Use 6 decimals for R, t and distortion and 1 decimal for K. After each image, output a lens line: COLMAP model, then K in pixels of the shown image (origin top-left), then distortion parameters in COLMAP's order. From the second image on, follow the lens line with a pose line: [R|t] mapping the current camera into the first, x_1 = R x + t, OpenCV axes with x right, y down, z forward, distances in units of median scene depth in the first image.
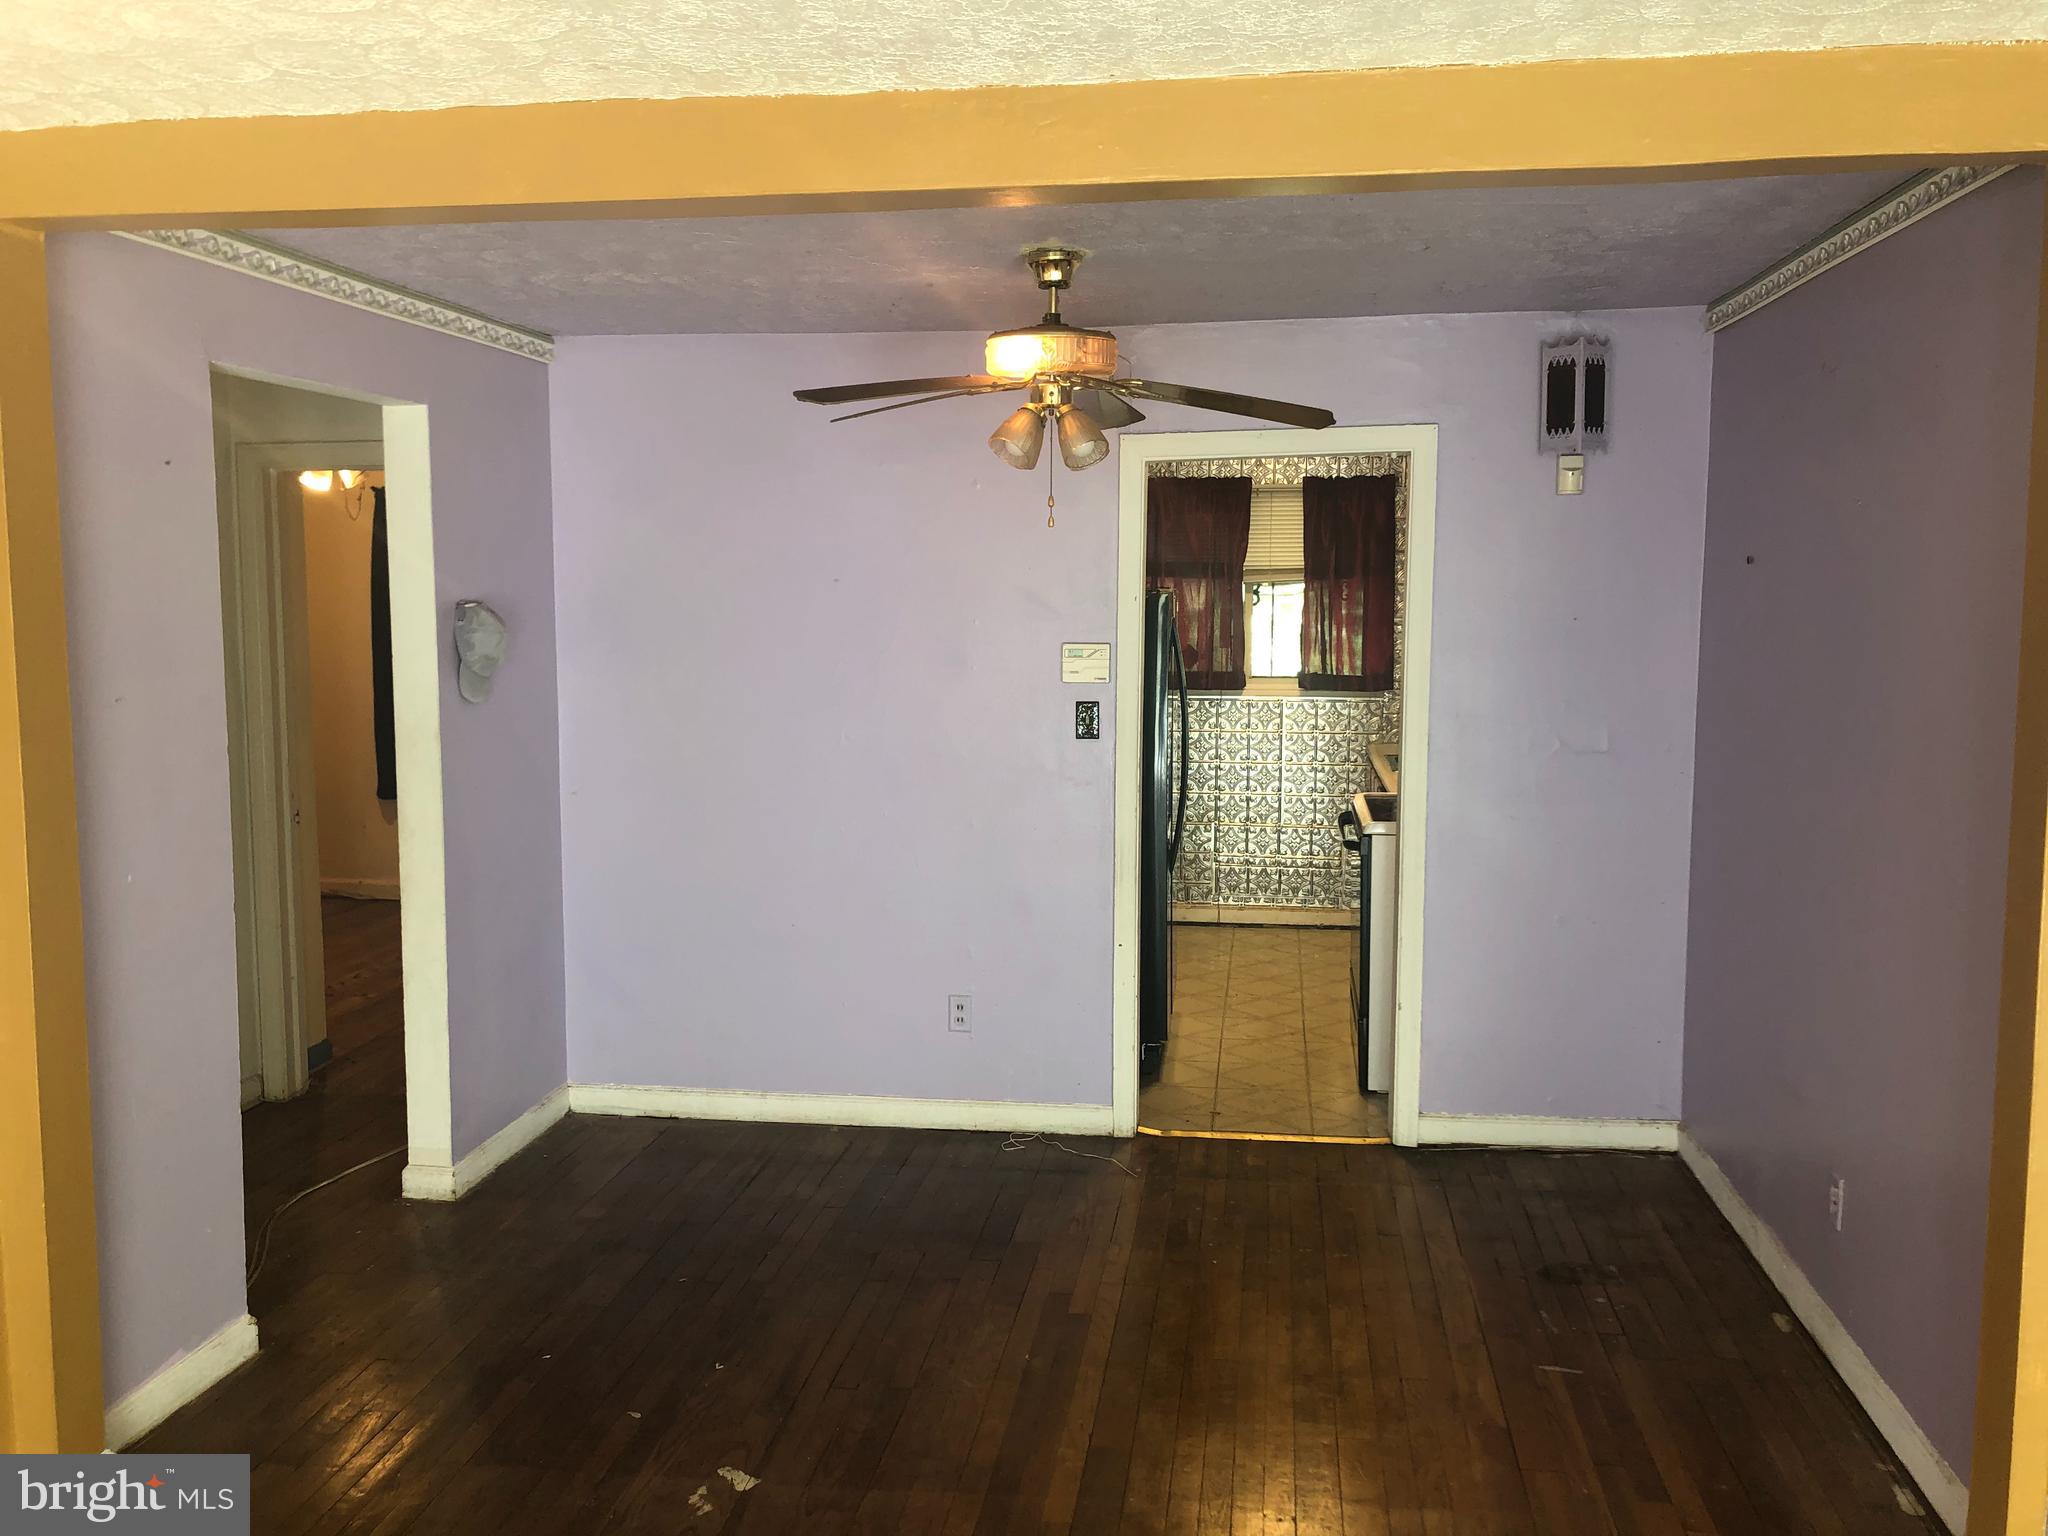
lens RADIAL K [[1672.3, 0, 1012.4], [0, 1672.3, 756.8], [0, 0, 1]] dist [0.084456, -0.161437]
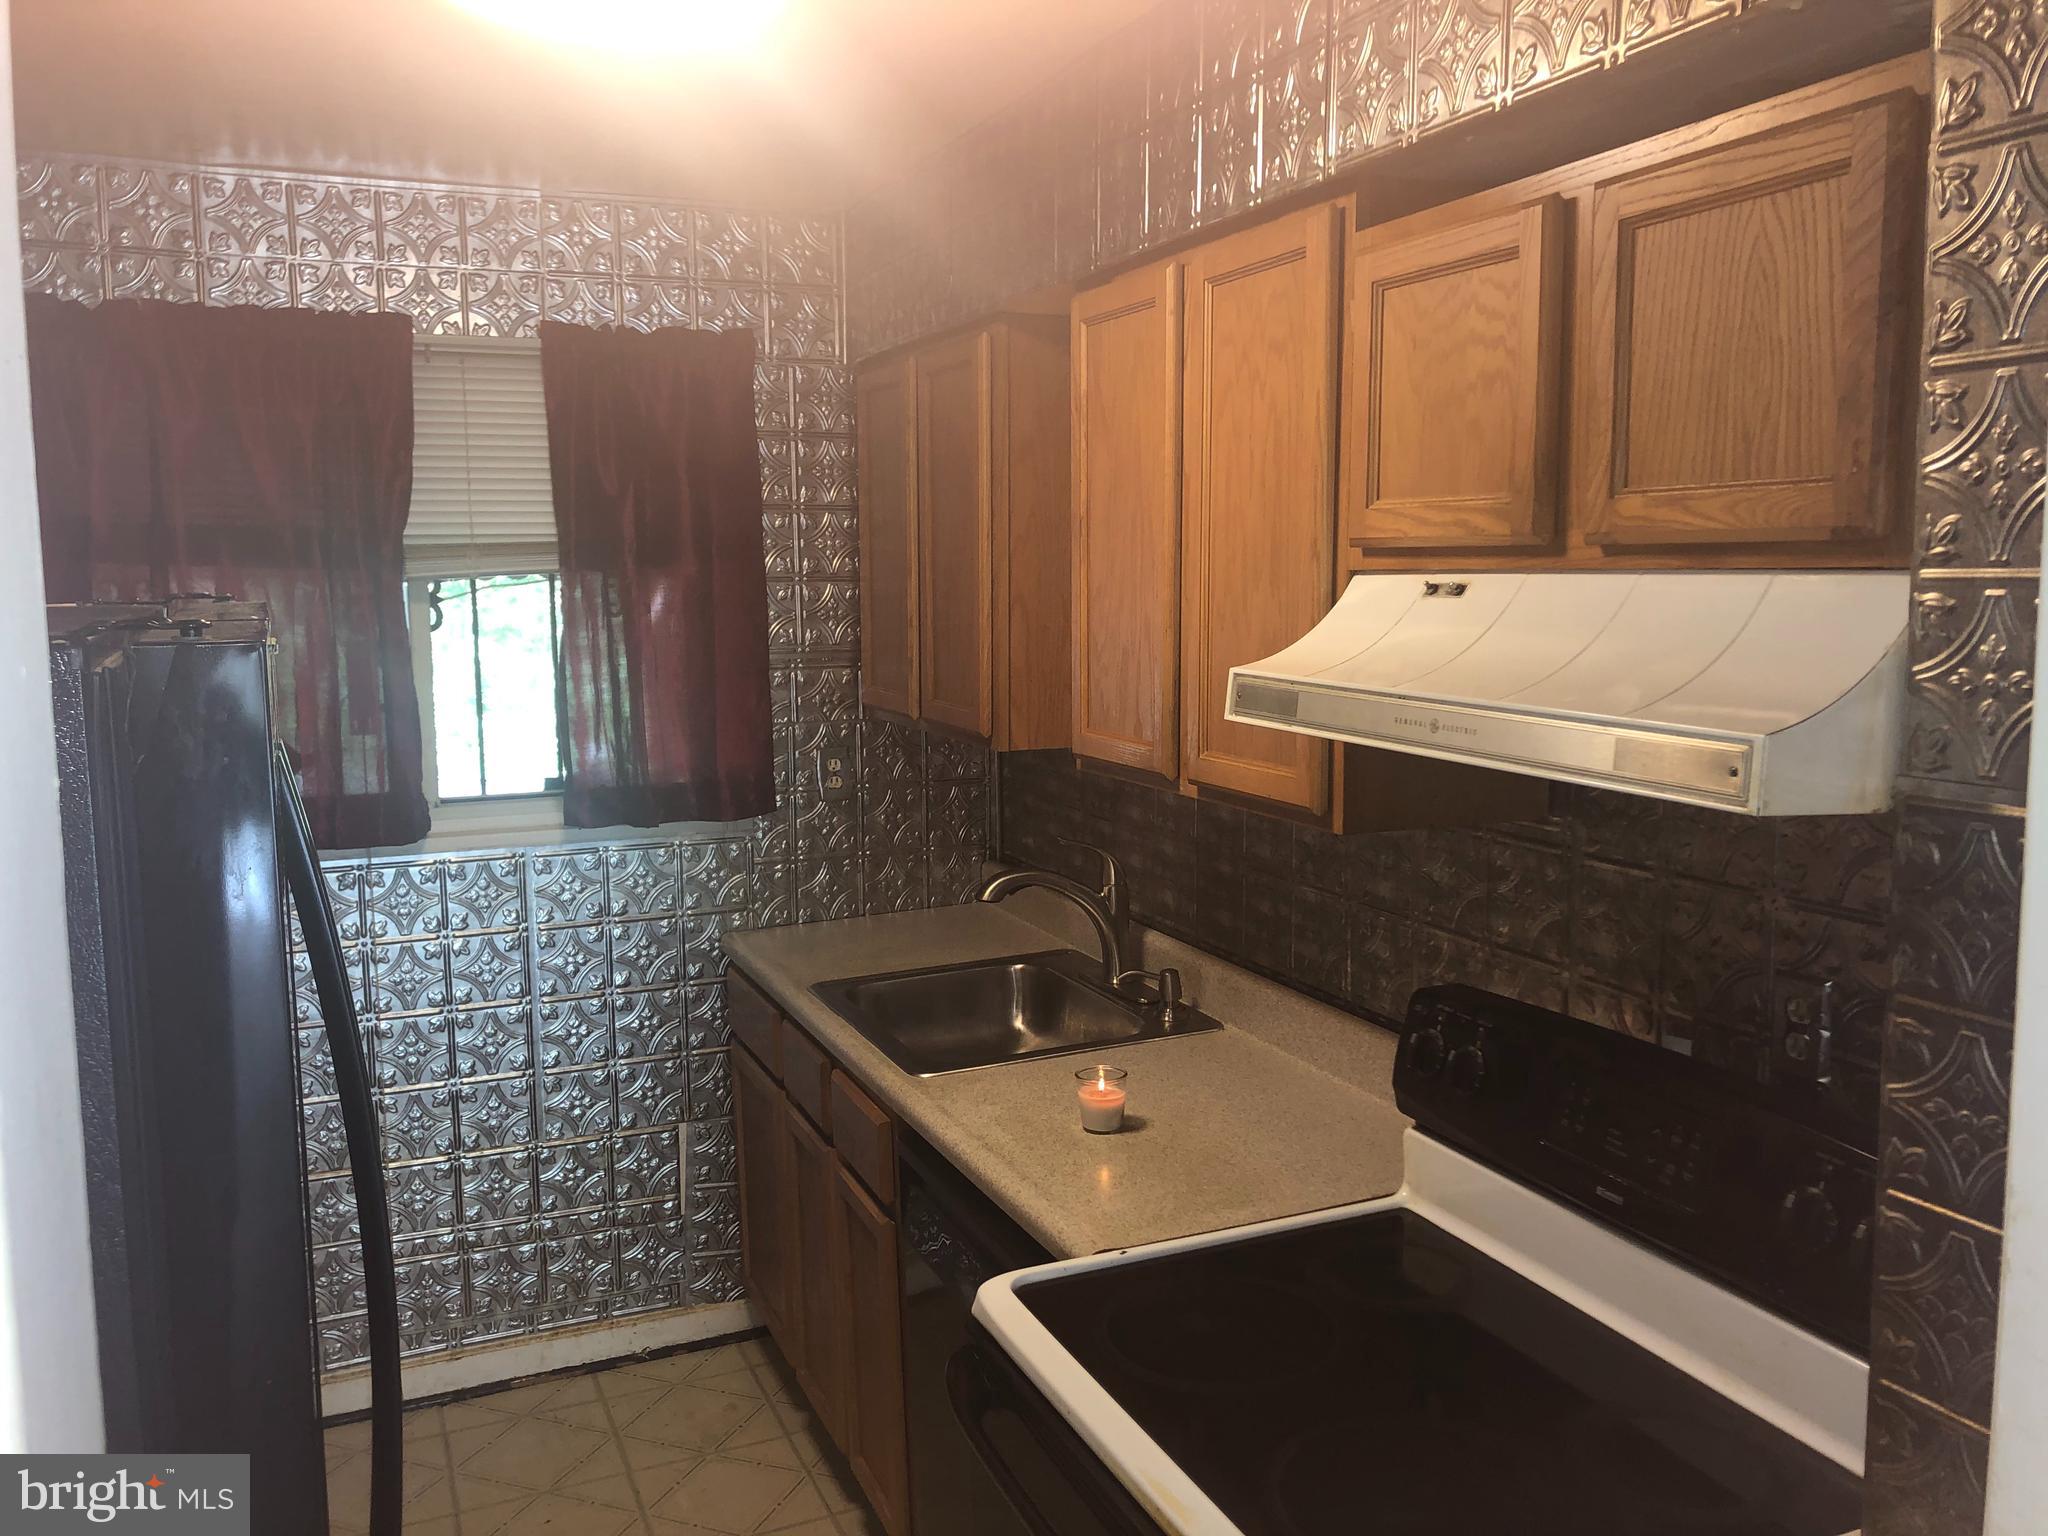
lens RADIAL K [[1672.3, 0, 1012.4], [0, 1672.3, 756.8], [0, 0, 1]] dist [0.084456, -0.161437]
pose [[0.864643, -0.070407, 0.497429, 0.092908], [0.064183, 0.997498, 0.029623, -0.101133], [-0.498270, 0.006313, 0.866999, 0.910813]]
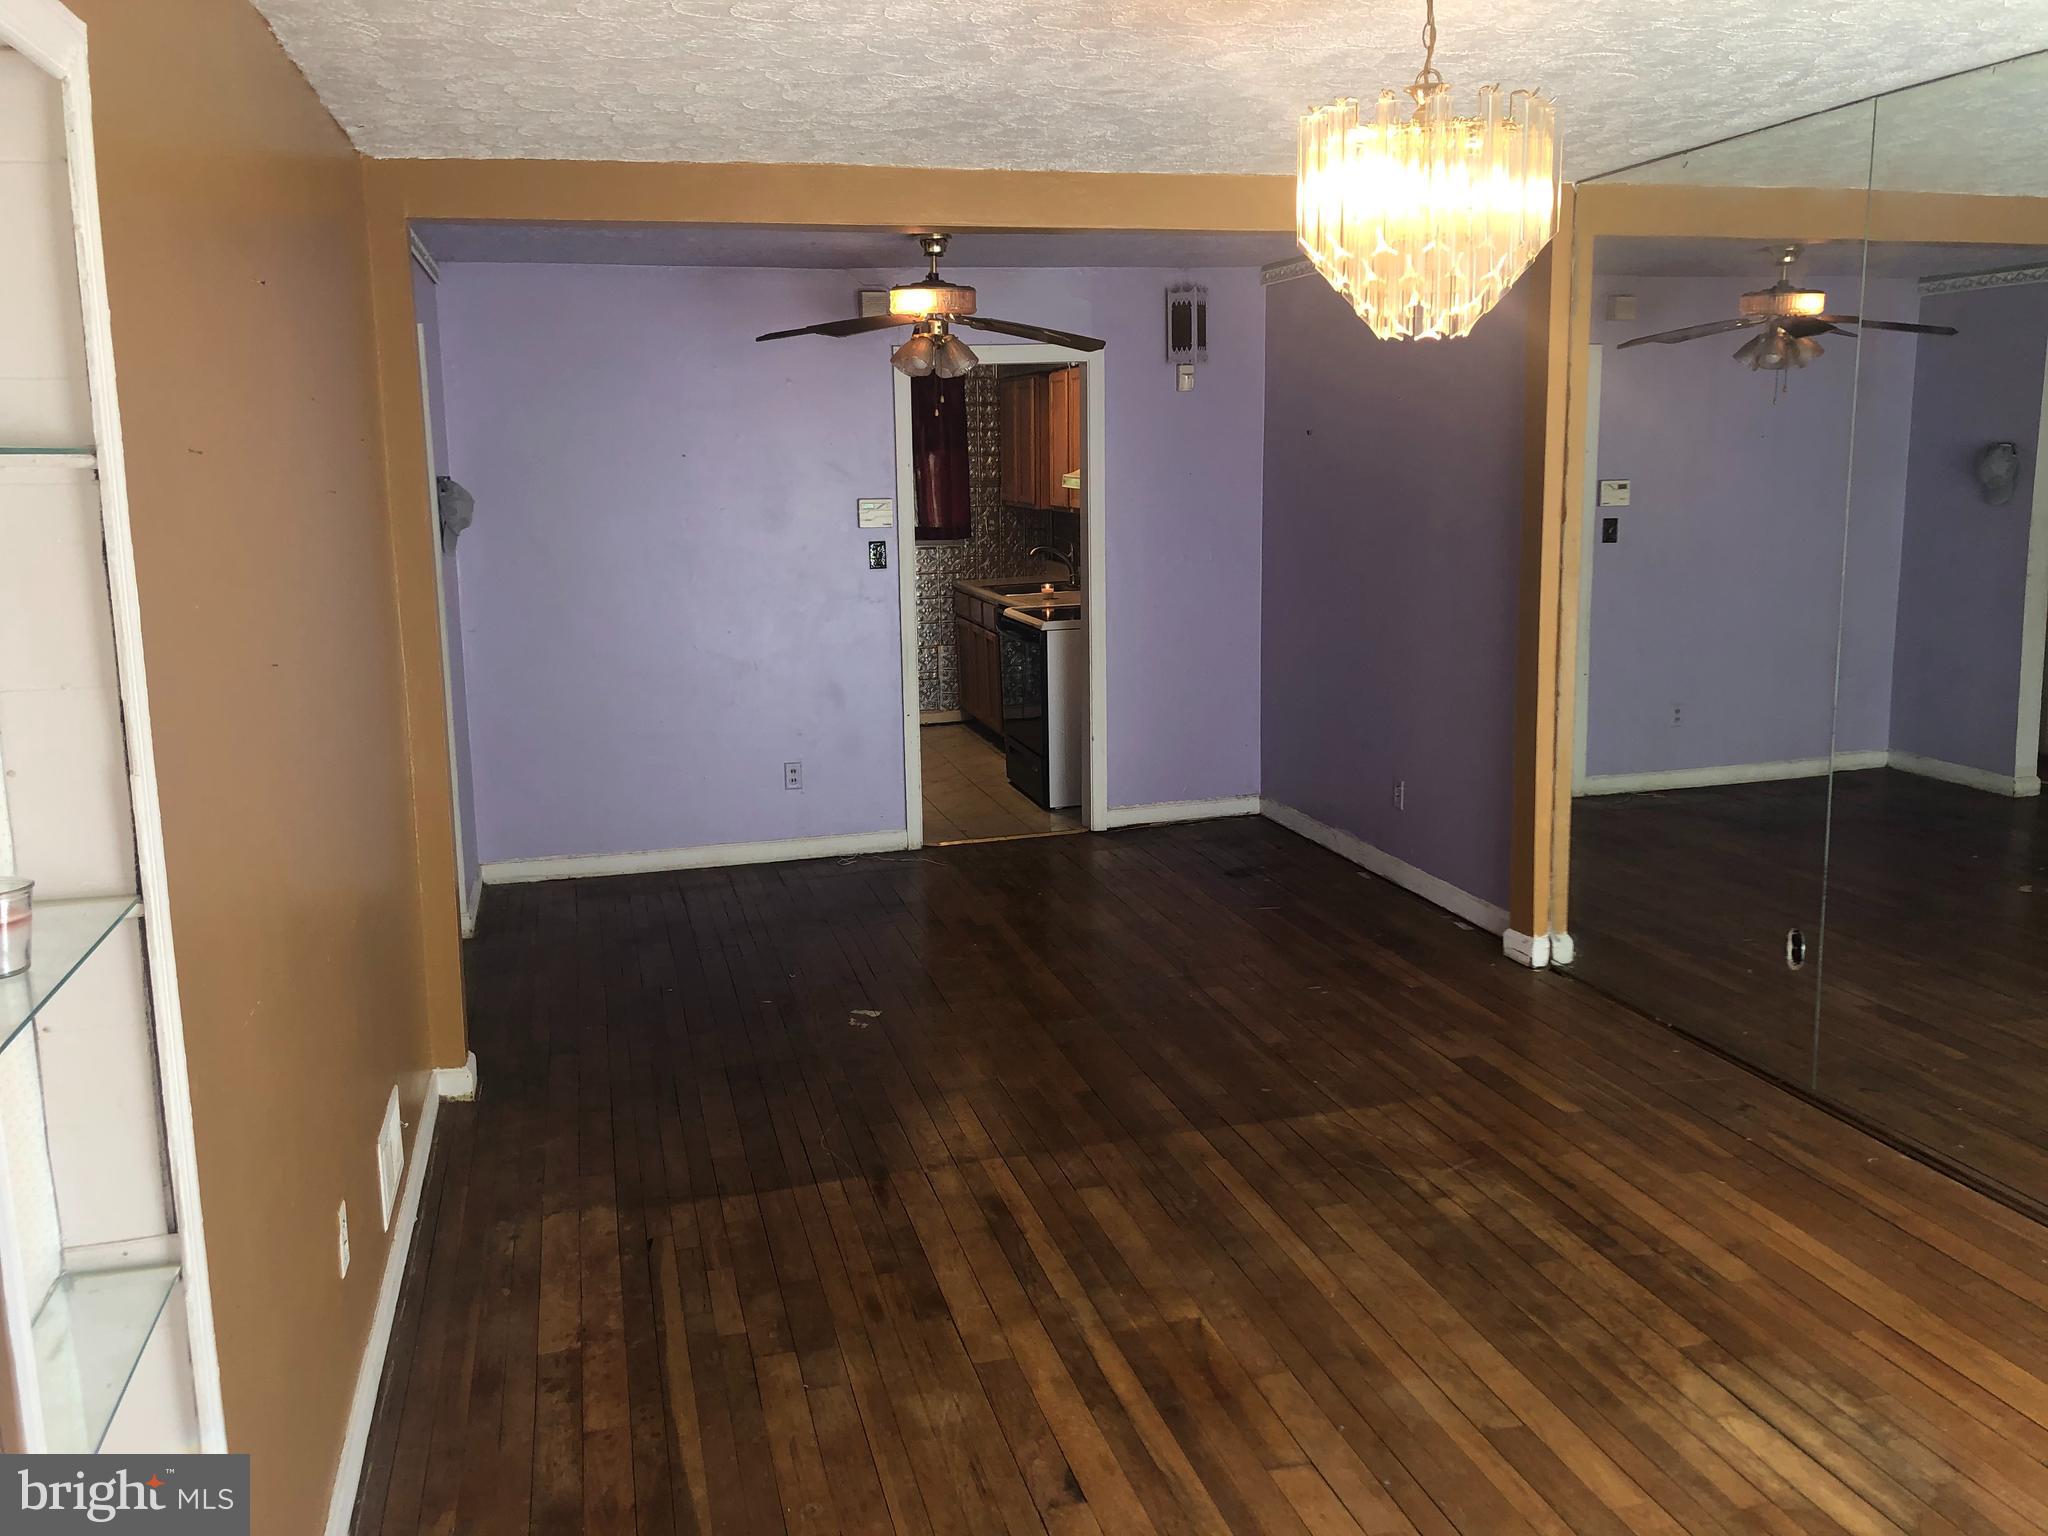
lens RADIAL K [[1672.3, 0, 1012.4], [0, 1672.3, 756.8], [0, 0, 1]] dist [0.084456, -0.161437]
pose [[0.920553, -0.088453, 0.380472, -0.396205], [0.060916, 0.994615, 0.083844, 0.034956], [-0.385839, -0.054006, 0.920984, -0.336833]]
